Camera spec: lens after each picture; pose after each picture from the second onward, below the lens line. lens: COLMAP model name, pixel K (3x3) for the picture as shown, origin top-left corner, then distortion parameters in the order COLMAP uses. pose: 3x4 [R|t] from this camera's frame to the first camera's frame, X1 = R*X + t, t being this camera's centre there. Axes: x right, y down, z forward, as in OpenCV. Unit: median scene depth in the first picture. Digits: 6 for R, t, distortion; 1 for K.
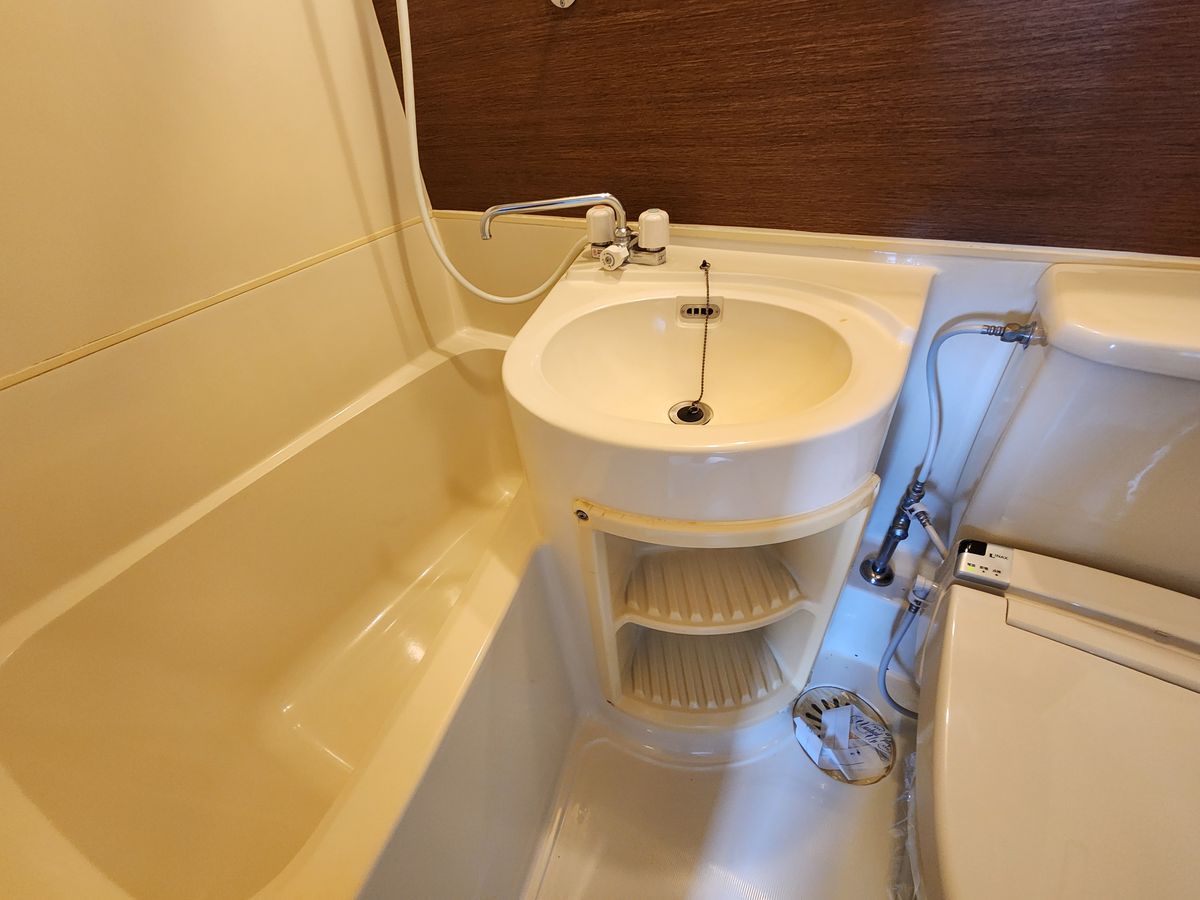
lens RADIAL K [[490.1, 0, 601.5], [0, 490.1, 453.2], [0, 0, 1]] dist [0.002690, -0.001949]
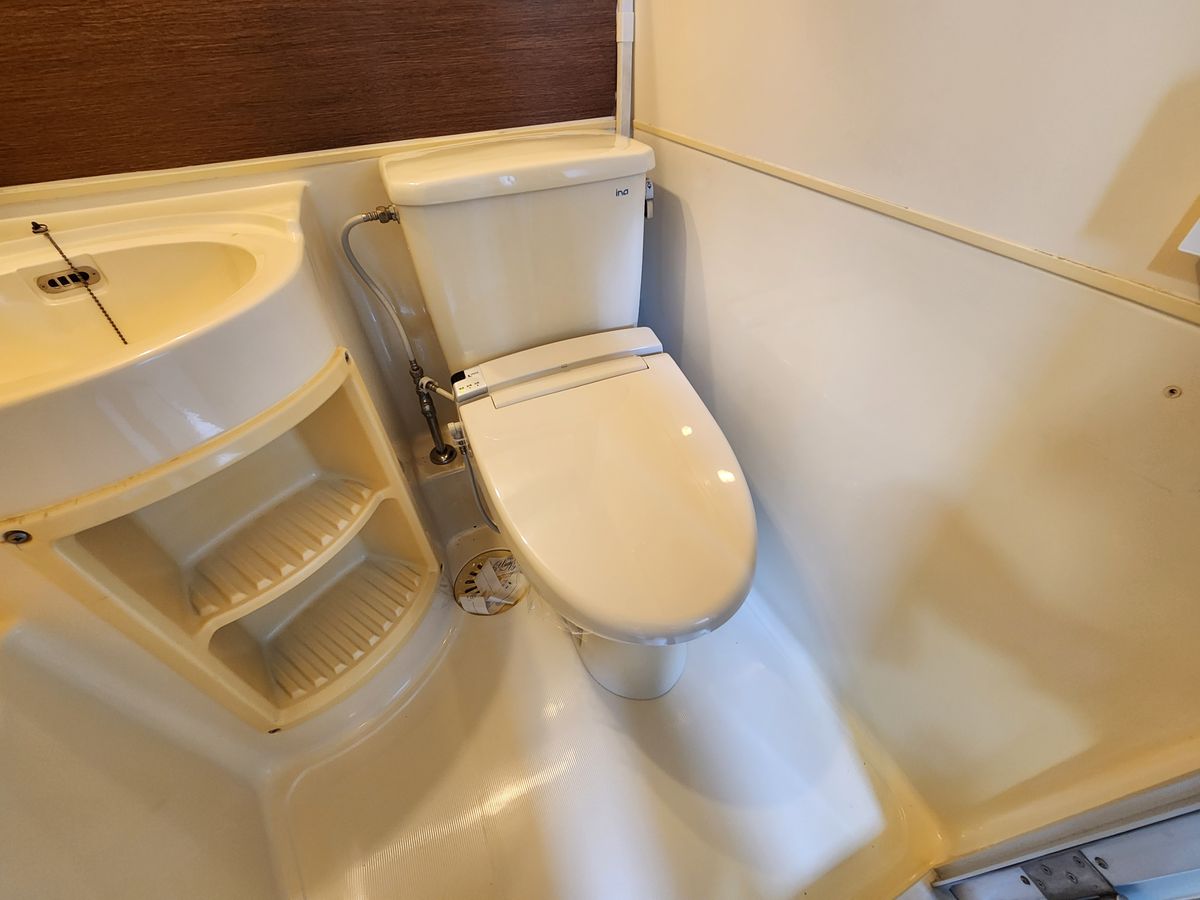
lens RADIAL K [[490.1, 0, 604.2], [0, 490.1, 444.2], [0, 0, 1]] dist [0.002690, -0.001949]
pose [[0.574208, -0.495261, 0.651922, 0.045813], [0.496662, 0.843743, 0.203529, 0.234170], [-0.650855, 0.206917, 0.730461, -0.135574]]
